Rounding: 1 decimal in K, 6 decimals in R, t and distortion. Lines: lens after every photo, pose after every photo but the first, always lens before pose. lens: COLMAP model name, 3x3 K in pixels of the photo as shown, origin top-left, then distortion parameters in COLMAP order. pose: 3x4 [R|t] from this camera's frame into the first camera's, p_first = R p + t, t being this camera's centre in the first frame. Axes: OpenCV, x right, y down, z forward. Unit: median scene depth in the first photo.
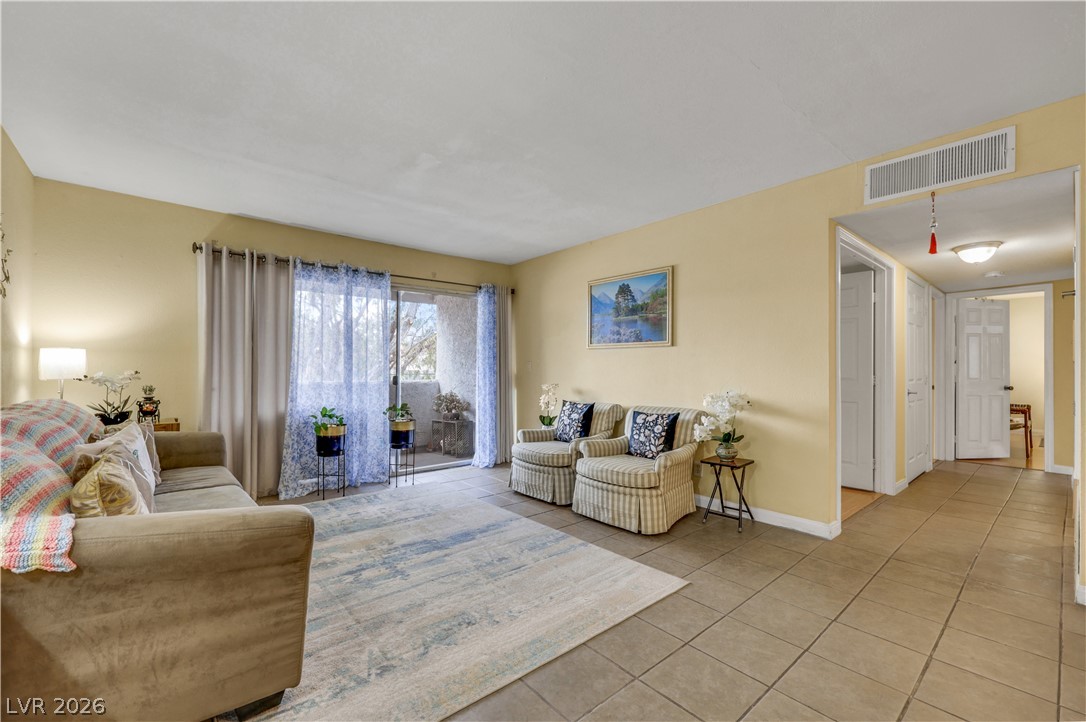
lens RADIAL K [[445.7, 0, 537.6], [0, 445.7, 370.2], [0, 0, 1]] dist [-0.007990, 0.001770]
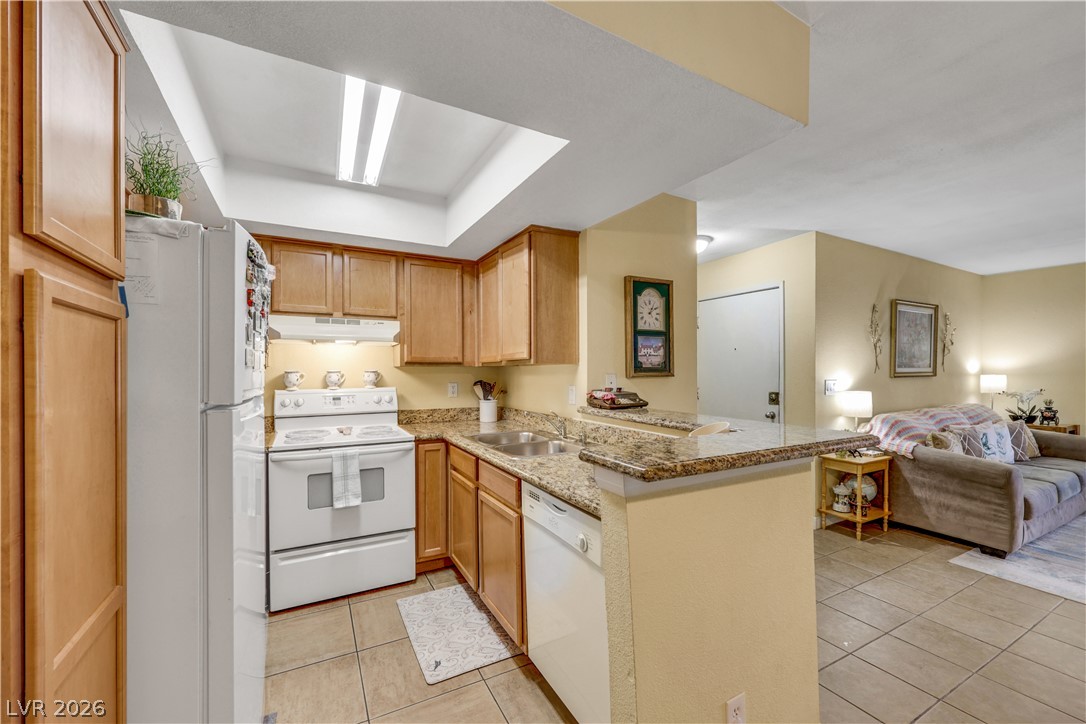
lens RADIAL K [[445.7, 0, 544.5], [0, 445.7, 370.0], [0, 0, 1]] dist [-0.007990, 0.001770]
pose [[-0.207445, -0.005266, -0.978232, 0.841402], [0.003310, 0.999976, -0.006085, -0.055154], [0.978241, -0.004501, -0.207423, -0.294865]]
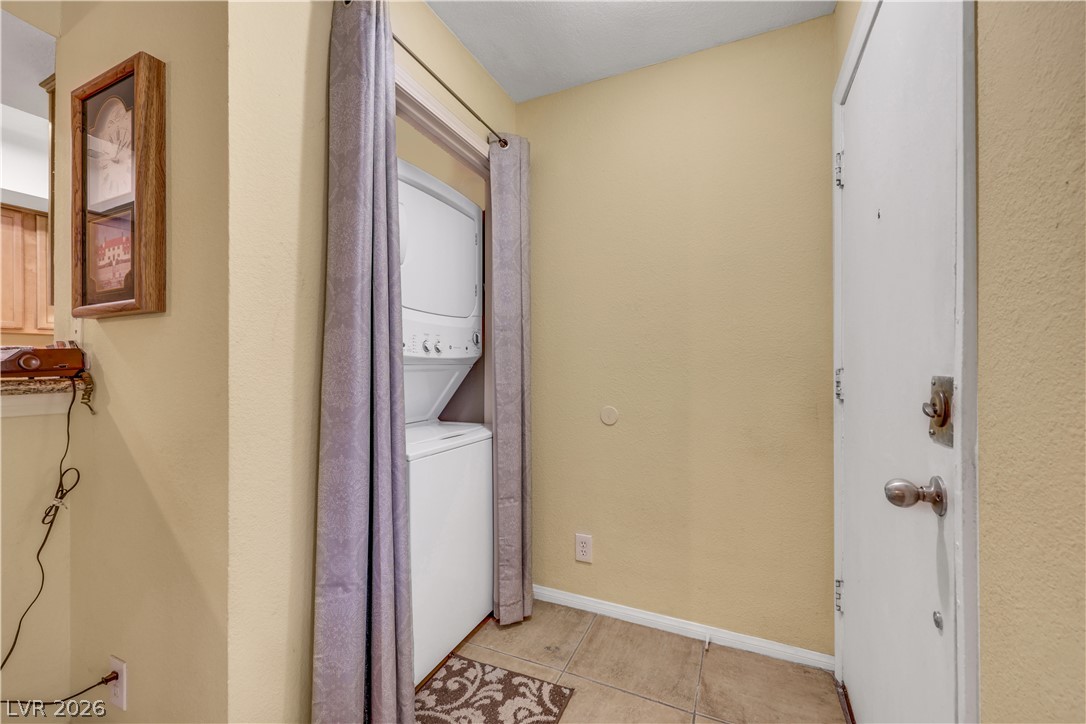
lens RADIAL K [[445.7, 0, 533.8], [0, 445.7, 365.7], [0, 0, 1]] dist [-0.007990, 0.001770]
pose [[-0.905900, 0.001637, -0.423488, -0.165045], [0.001588, 0.999999, 0.000468, -0.007034], [0.423488, -0.000249, -0.905901, 0.177972]]
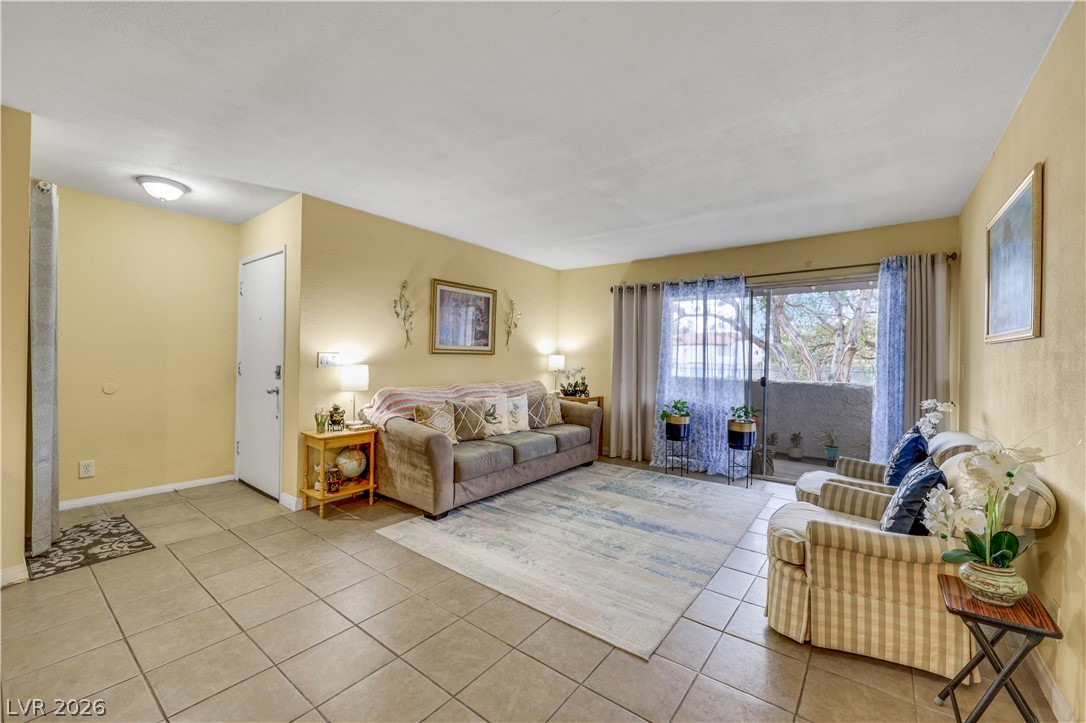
lens RADIAL K [[438.7, 0, 547.8], [0, 438.7, 354.9], [0, 0, 1]] dist [-0.000637, -0.000091]
pose [[0.217209, -0.007428, -0.976097, 0.746234], [-0.015094, 0.999826, -0.010967, -0.024975], [0.976008, 0.017115, 0.217059, 0.471963]]
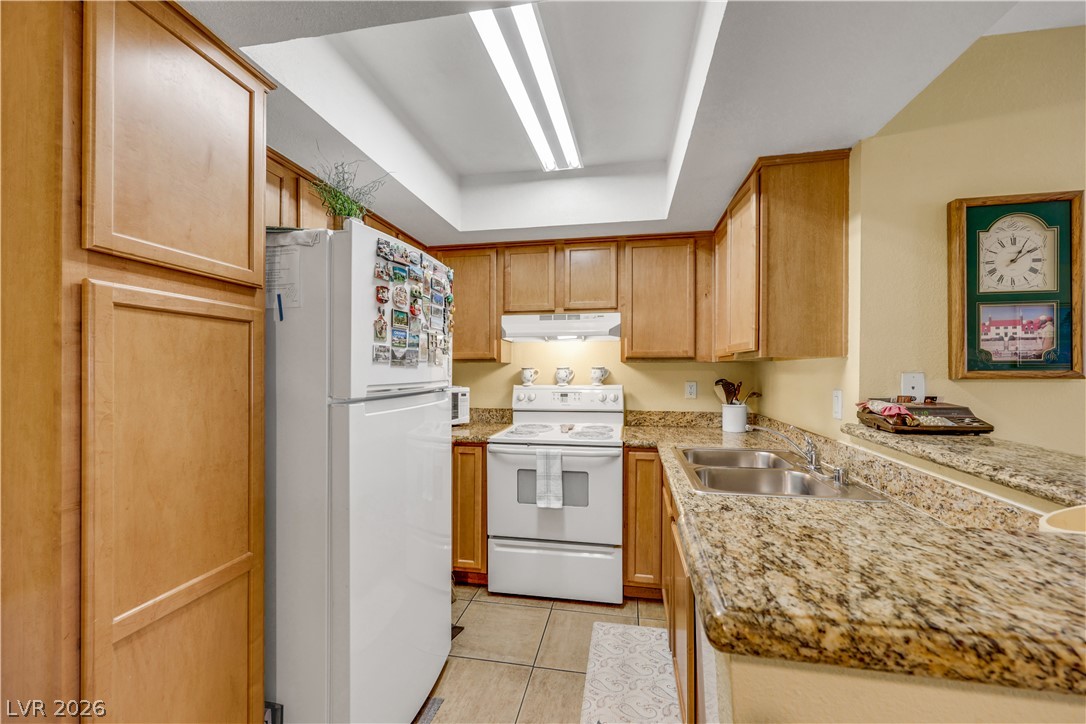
lens RADIAL K [[438.7, 0, 542.3], [0, 438.7, 370.9], [0, 0, 1]] dist [-0.000637, -0.000091]
pose [[-0.780328, 0.000282, -0.625370, 0.633717], [-0.001318, 0.999997, 0.002095, -0.054778], [0.625369, 0.002459, -0.780326, -0.226170]]
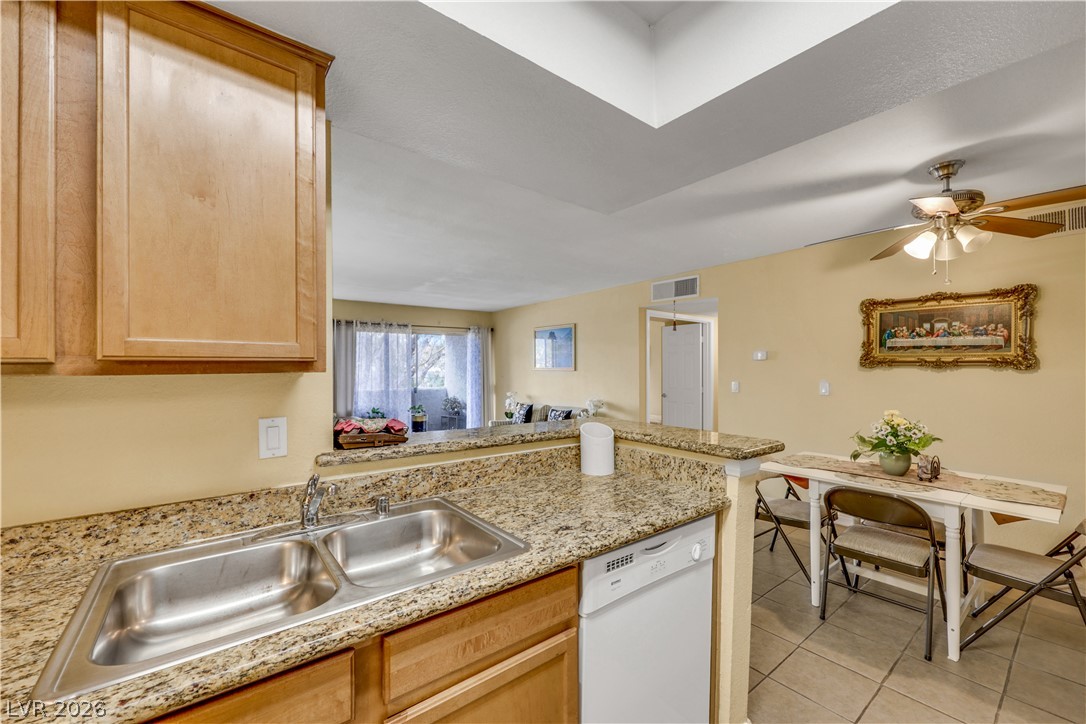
lens RADIAL K [[445.7, 0, 535.3], [0, 445.7, 364.2], [0, 0, 1]] dist [-0.007990, 0.001770]
pose [[0.998493, -0.008160, -0.054270, 0.276196], [0.007662, 0.999927, -0.009374, -0.072796], [0.054342, 0.008944, 0.998482, -0.796708]]
